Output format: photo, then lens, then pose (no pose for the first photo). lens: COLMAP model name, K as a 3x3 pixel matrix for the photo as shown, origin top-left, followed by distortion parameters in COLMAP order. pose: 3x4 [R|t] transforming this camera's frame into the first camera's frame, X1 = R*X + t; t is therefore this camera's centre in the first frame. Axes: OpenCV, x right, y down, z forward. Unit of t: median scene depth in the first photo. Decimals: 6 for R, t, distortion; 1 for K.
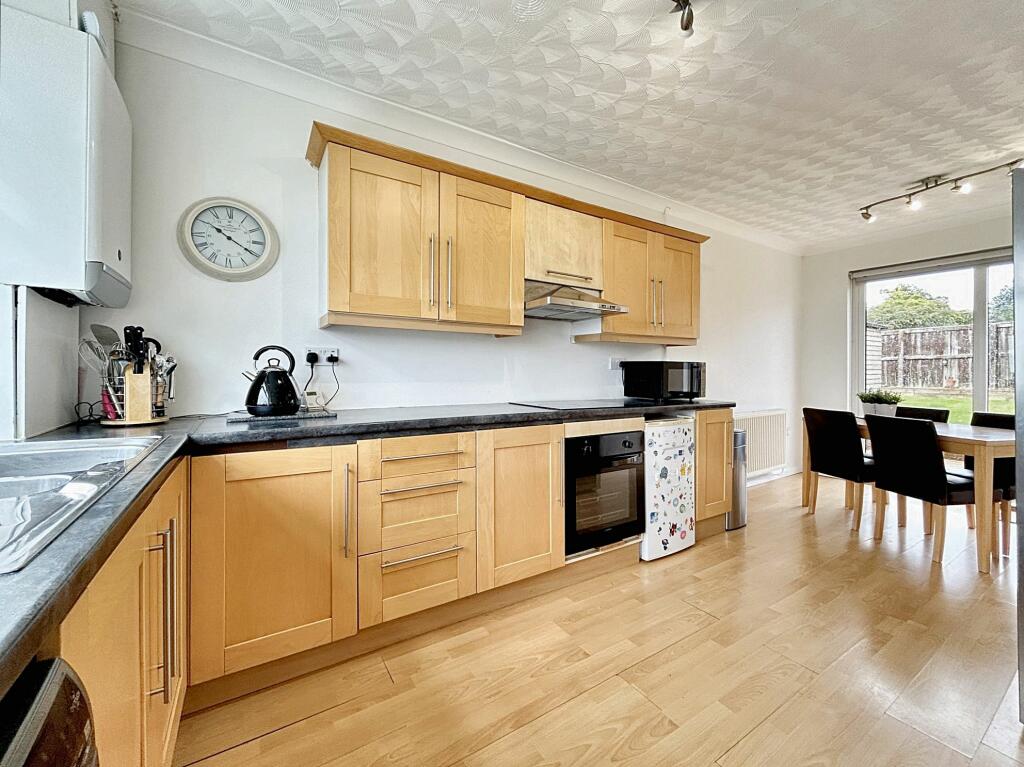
lens RADIAL K [[416.9, 0, 513.1], [0, 416.9, 375.8], [0, 0, 1]] dist [-0.000361, 0.000627]
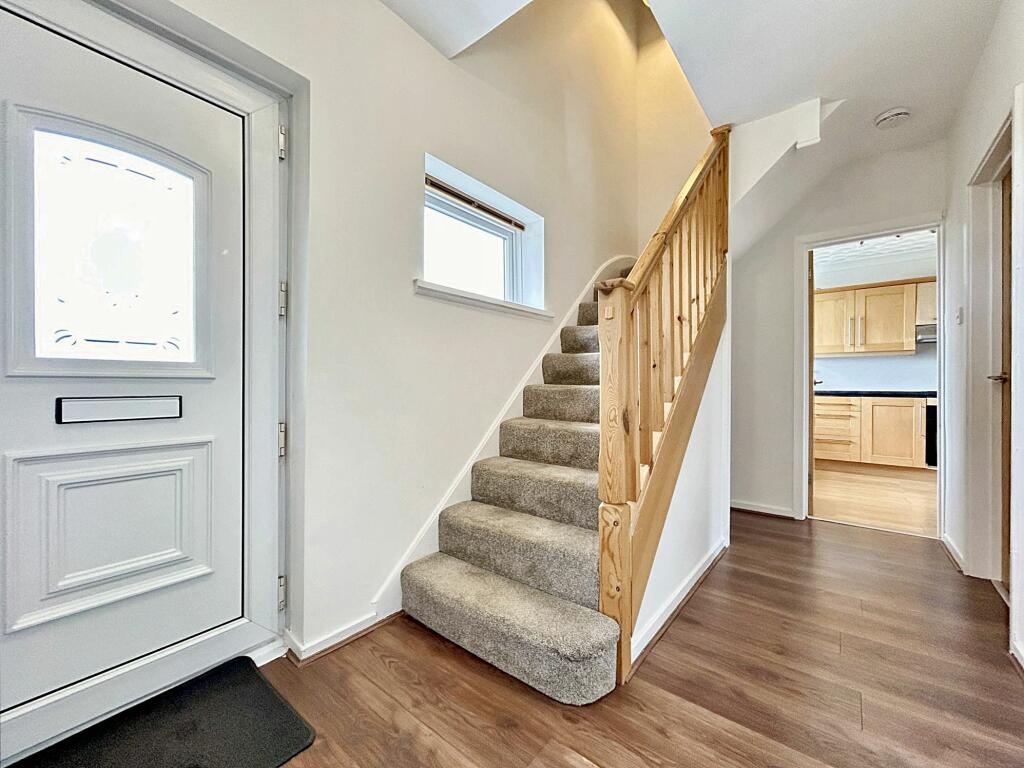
lens RADIAL K [[416.9, 0, 512.7], [0, 416.9, 384.2], [0, 0, 1]] dist [-0.000361, 0.000627]
pose [[0.321276, -0.001240, -0.946985, 1.269999], [-0.011437, 0.999921, -0.005189, 0.073208], [0.946917, 0.012498, 0.321236, -1.405377]]
